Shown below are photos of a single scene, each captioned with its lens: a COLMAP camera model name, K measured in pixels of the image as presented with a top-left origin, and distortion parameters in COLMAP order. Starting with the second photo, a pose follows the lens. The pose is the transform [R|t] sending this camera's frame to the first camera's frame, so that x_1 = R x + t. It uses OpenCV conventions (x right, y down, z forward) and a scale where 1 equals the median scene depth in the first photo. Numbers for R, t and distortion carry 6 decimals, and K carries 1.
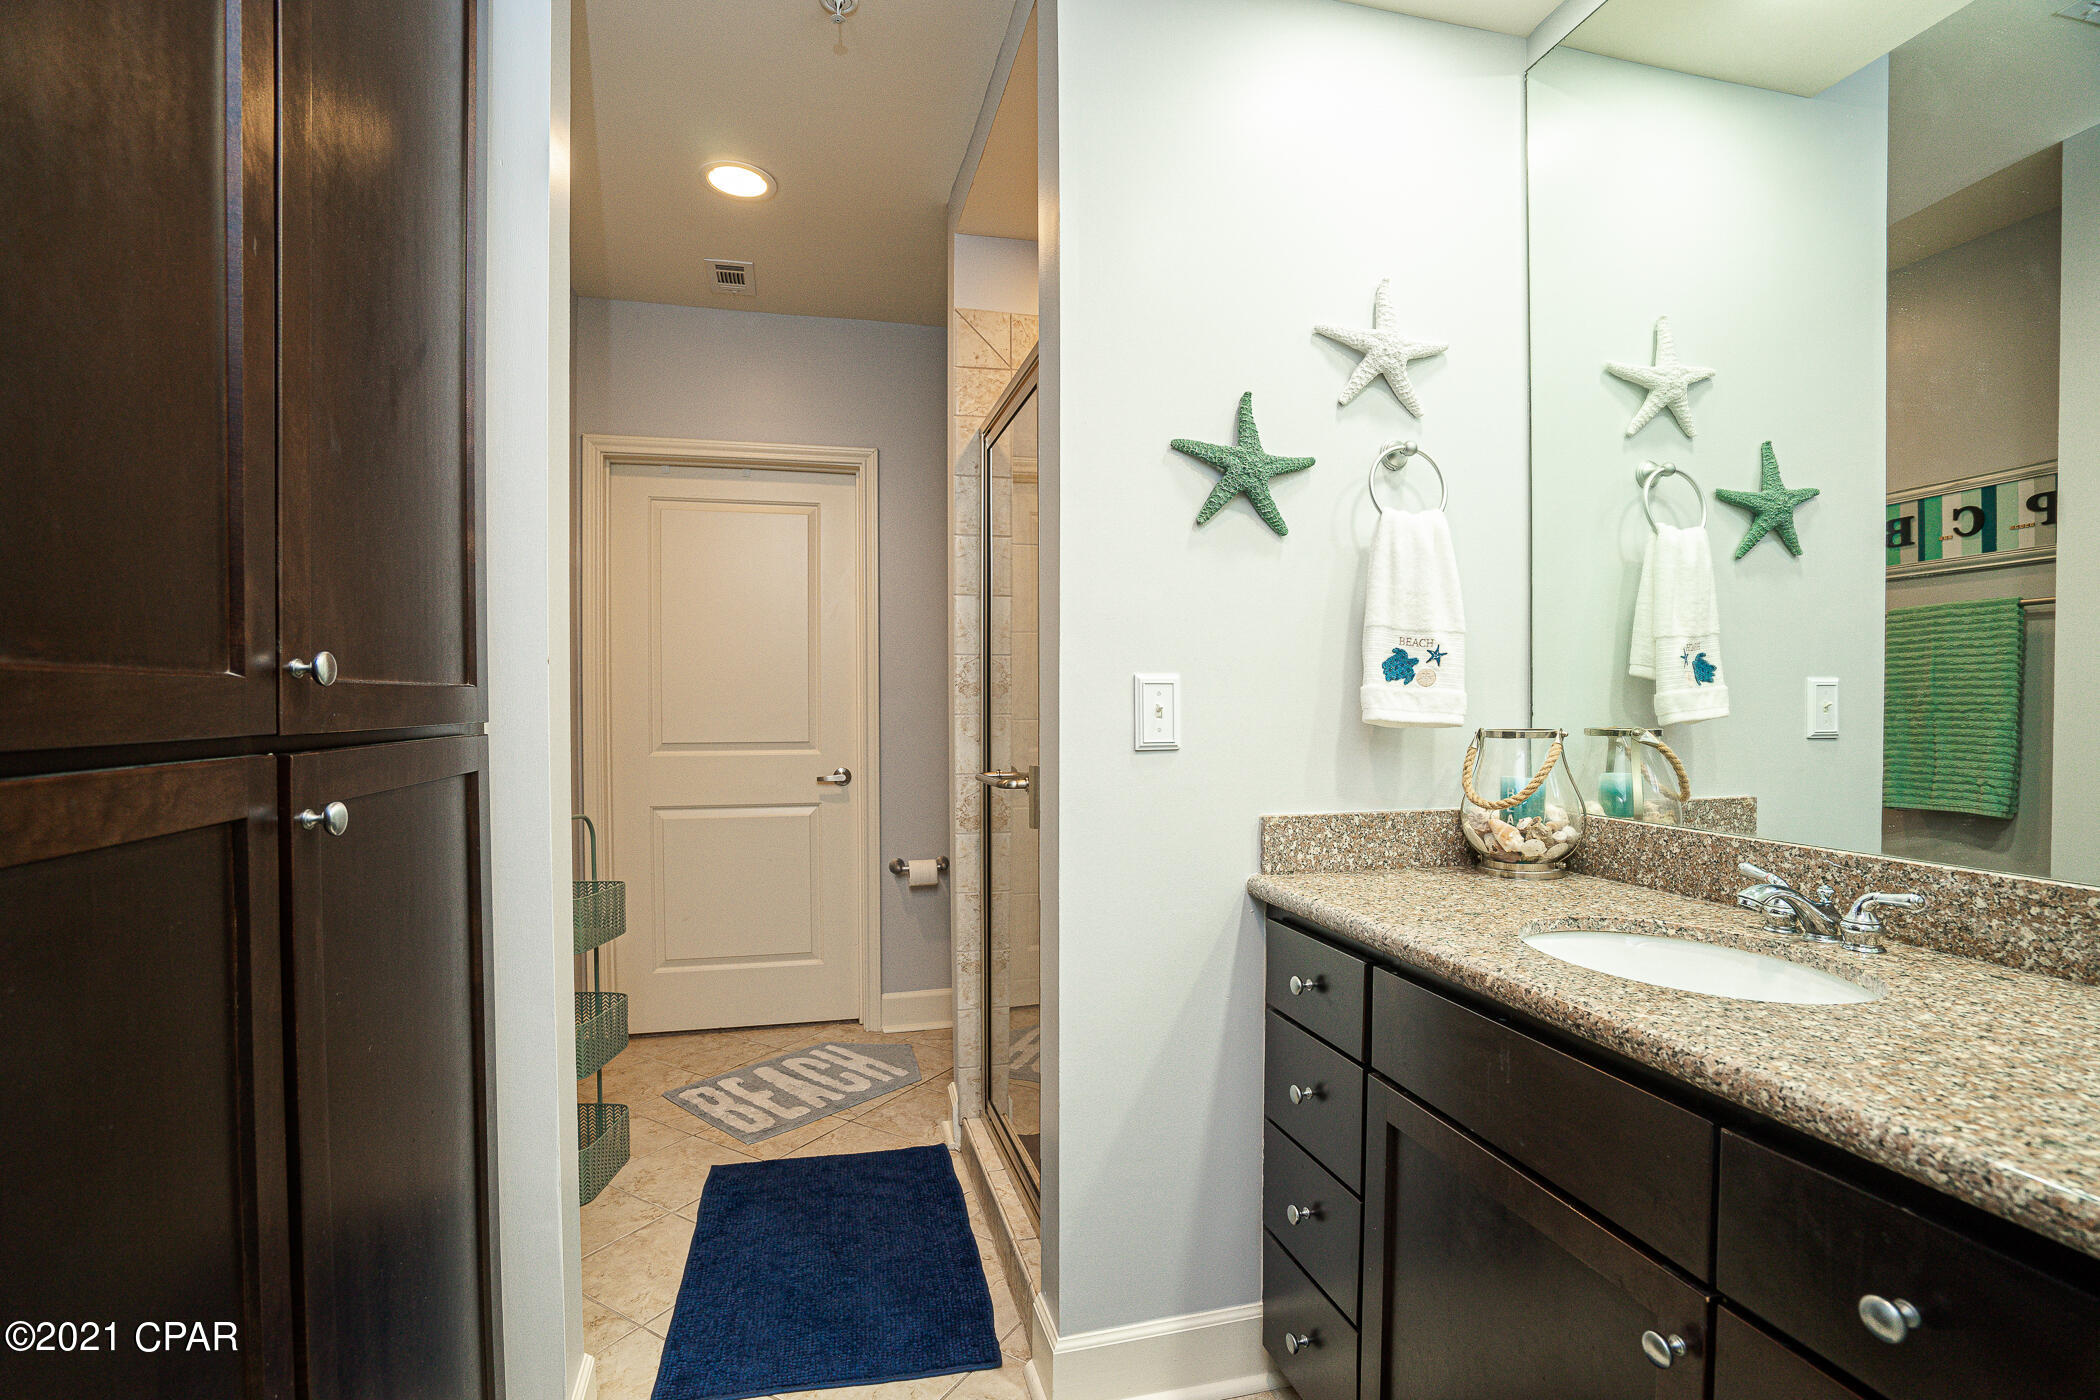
lens RADIAL K [[951.9, 0, 1047.7], [0, 951.9, 717.8], [0, 0, 1]] dist [-0.001923, 0.008245]
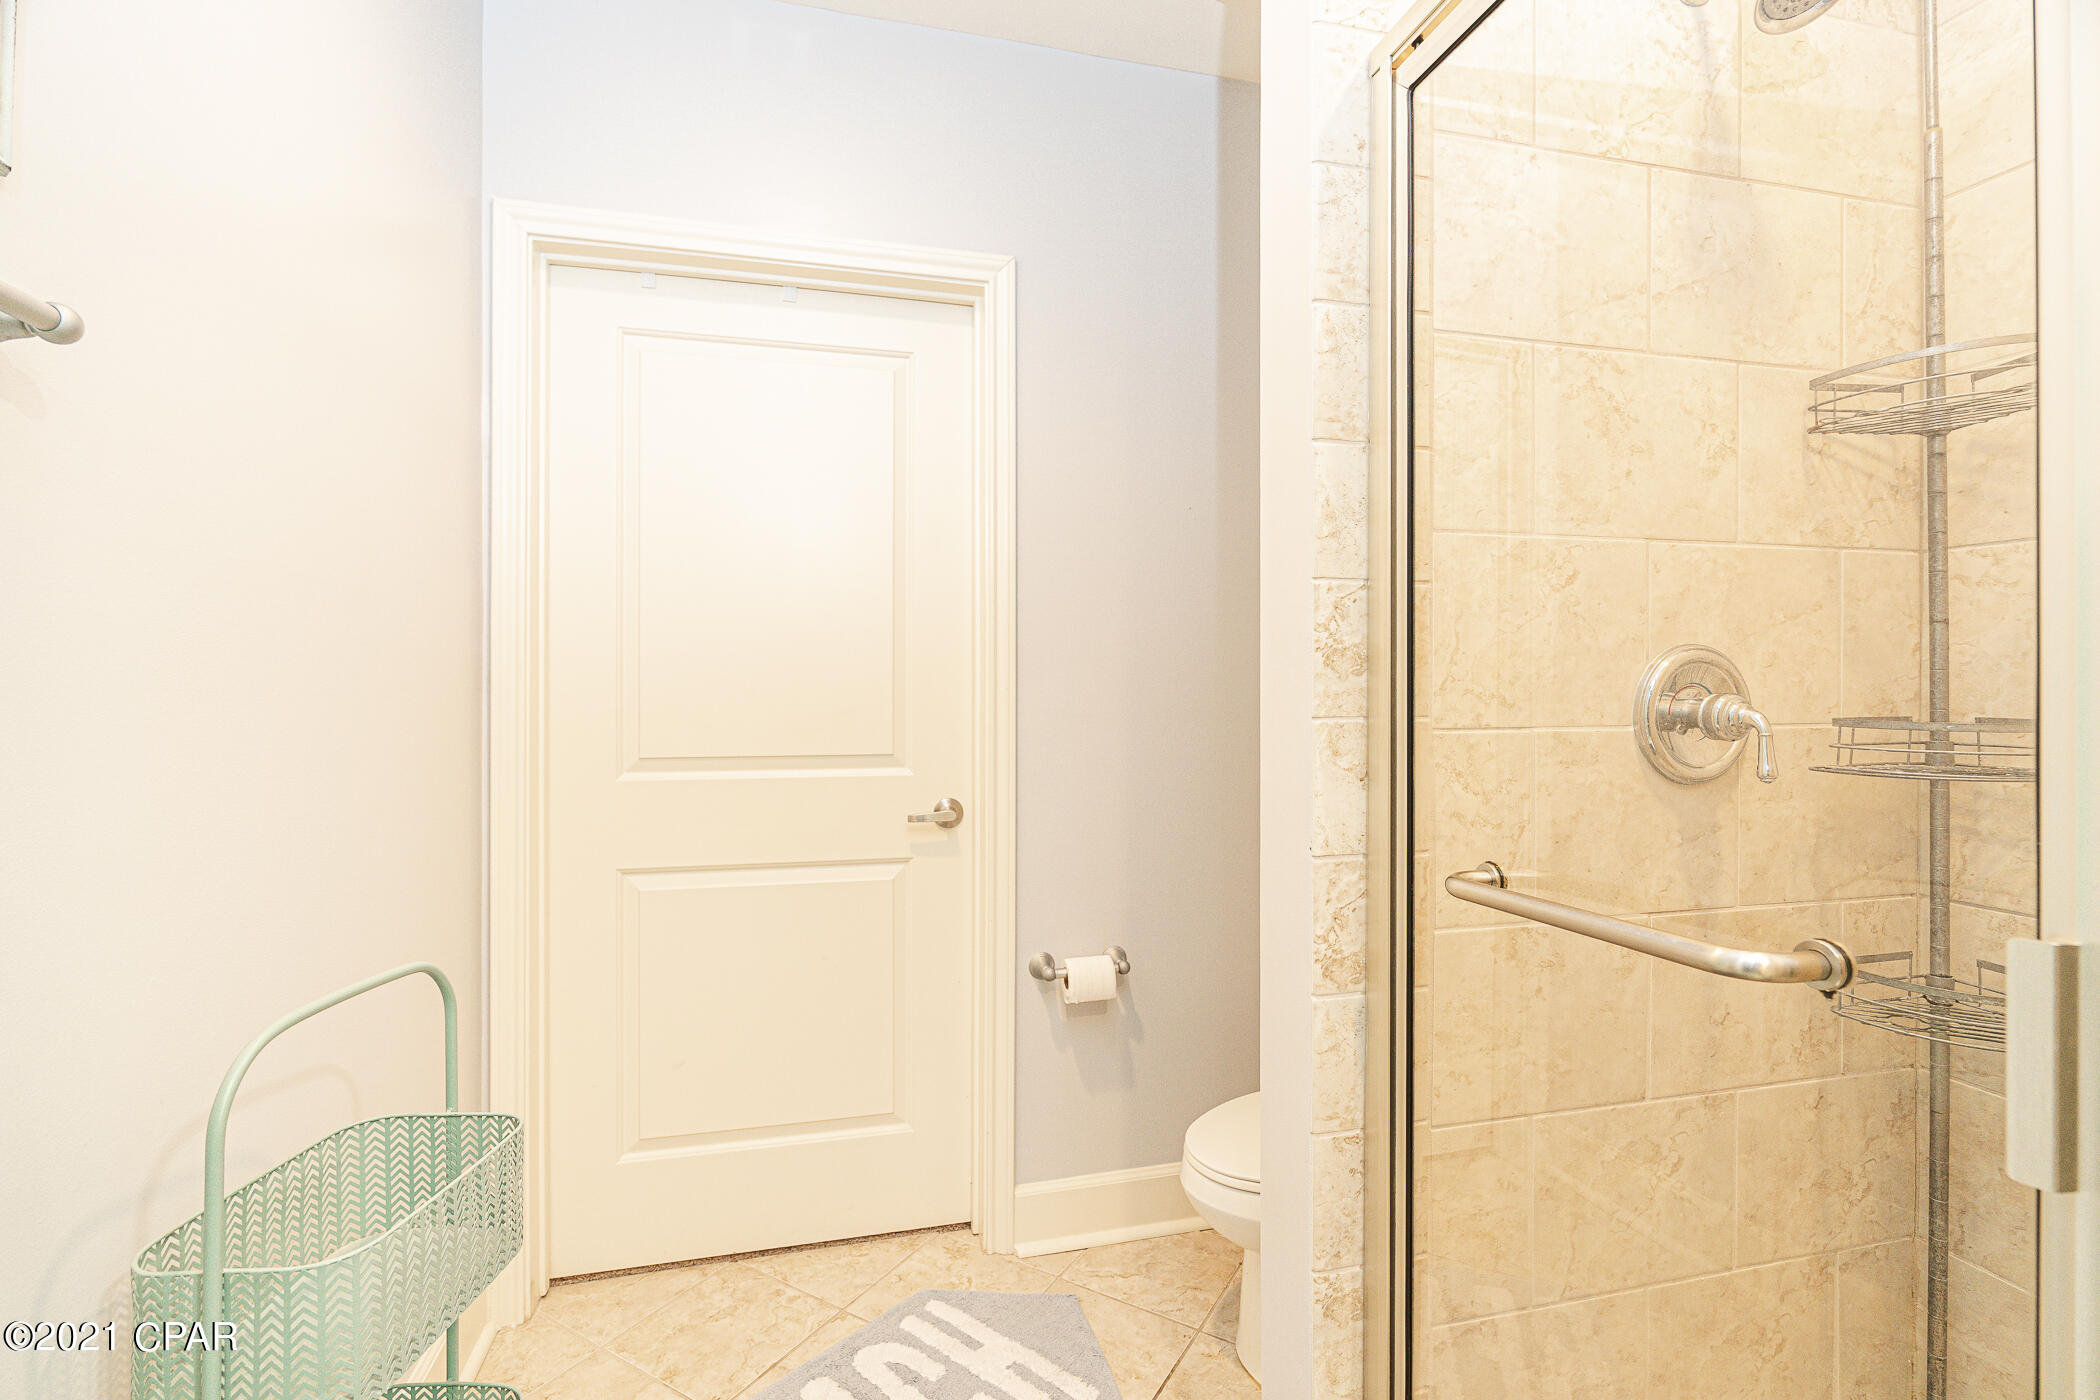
lens RADIAL K [[951.9, 0, 1078.8], [0, 951.9, 669.8], [0, 0, 1]] dist [-0.001923, 0.008245]
pose [[0.999589, 0.001388, 0.028624, -0.155217], [-0.000522, 0.999543, -0.030230, -0.008923], [-0.028653, 0.030202, 0.999133, 0.414808]]
